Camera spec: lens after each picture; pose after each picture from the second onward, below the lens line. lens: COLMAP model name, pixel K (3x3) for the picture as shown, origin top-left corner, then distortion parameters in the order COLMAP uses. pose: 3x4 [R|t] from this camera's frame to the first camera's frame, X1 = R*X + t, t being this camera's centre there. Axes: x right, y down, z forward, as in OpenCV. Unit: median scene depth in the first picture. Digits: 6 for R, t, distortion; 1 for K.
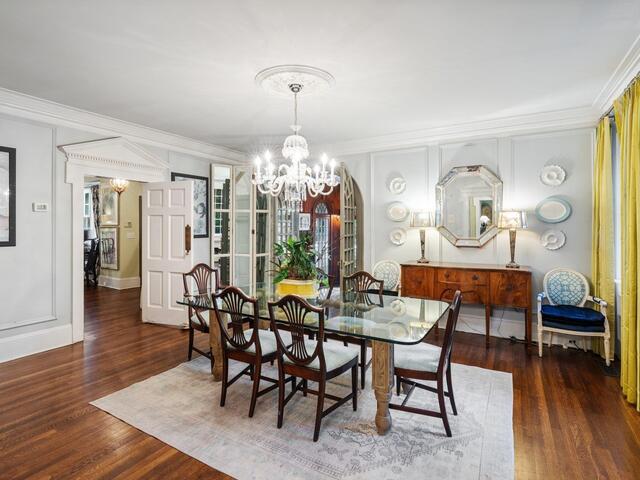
lens RADIAL K [[327.3, 0, 320.8], [0, 327.3, 237.2], [0, 0, 1]] dist [-0.028648, -0.000275]
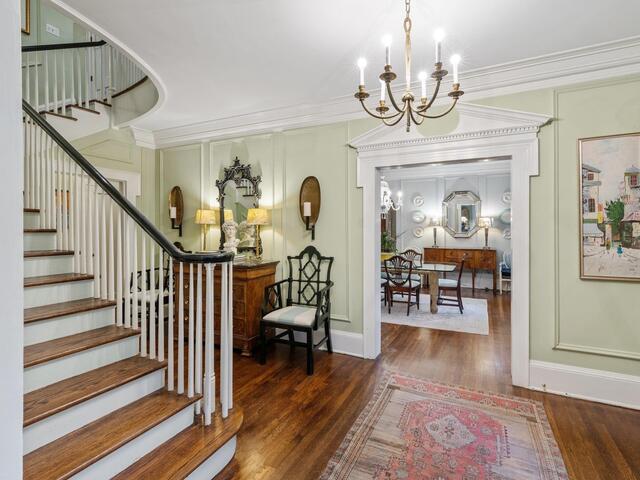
lens RADIAL K [[327.3, 0, 319.1], [0, 327.3, 235.4], [0, 0, 1]] dist [-0.028648, -0.000275]
pose [[0.998050, -0.001258, 0.062409, -0.438367], [0.001251, 0.999999, 0.000155, 0.017670], [-0.062409, -0.000077, 0.998051, -0.725718]]
